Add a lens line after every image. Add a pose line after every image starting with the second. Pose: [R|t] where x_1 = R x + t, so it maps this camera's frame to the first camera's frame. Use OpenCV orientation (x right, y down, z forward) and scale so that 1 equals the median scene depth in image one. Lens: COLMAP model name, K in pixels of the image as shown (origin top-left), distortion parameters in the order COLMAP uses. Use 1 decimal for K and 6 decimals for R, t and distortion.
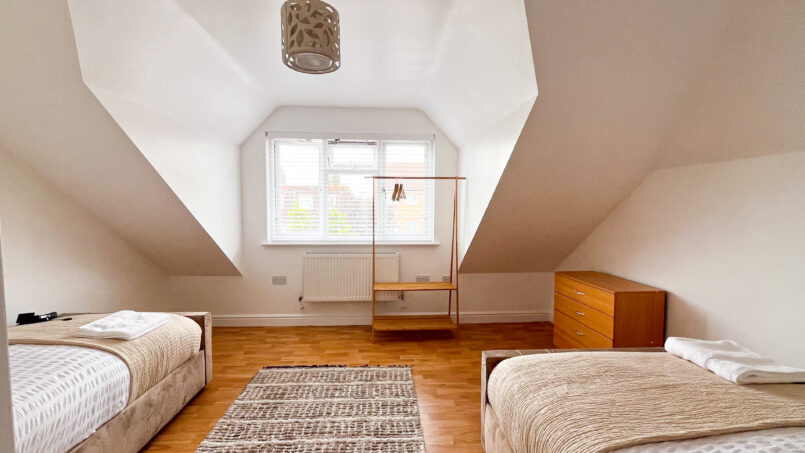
lens RADIAL K [[327.0, 0, 398.9], [0, 327.0, 228.1], [0, 0, 1]] dist [-0.003126, -0.000409]
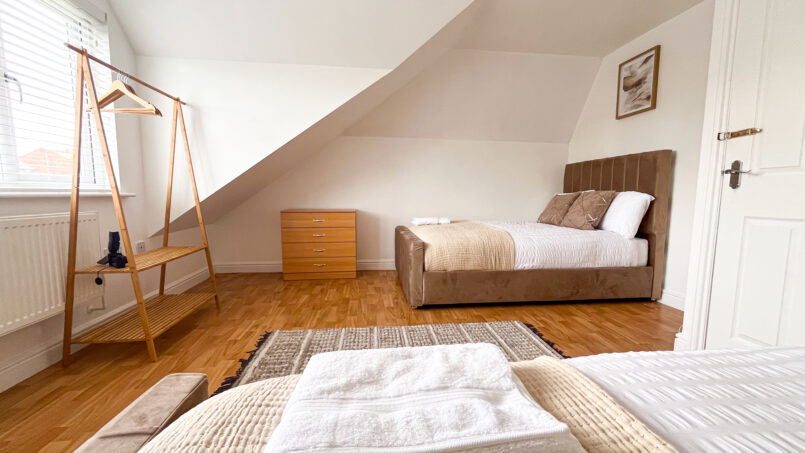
lens RADIAL K [[327.0, 0, 398.9], [0, 327.0, 228.1], [0, 0, 1]] dist [-0.003126, -0.000409]
pose [[-0.015412, -0.125475, 0.991977, -0.645786], [0.039847, 0.991230, 0.126000, 0.062006], [-0.999087, 0.041469, -0.010278, 0.575292]]
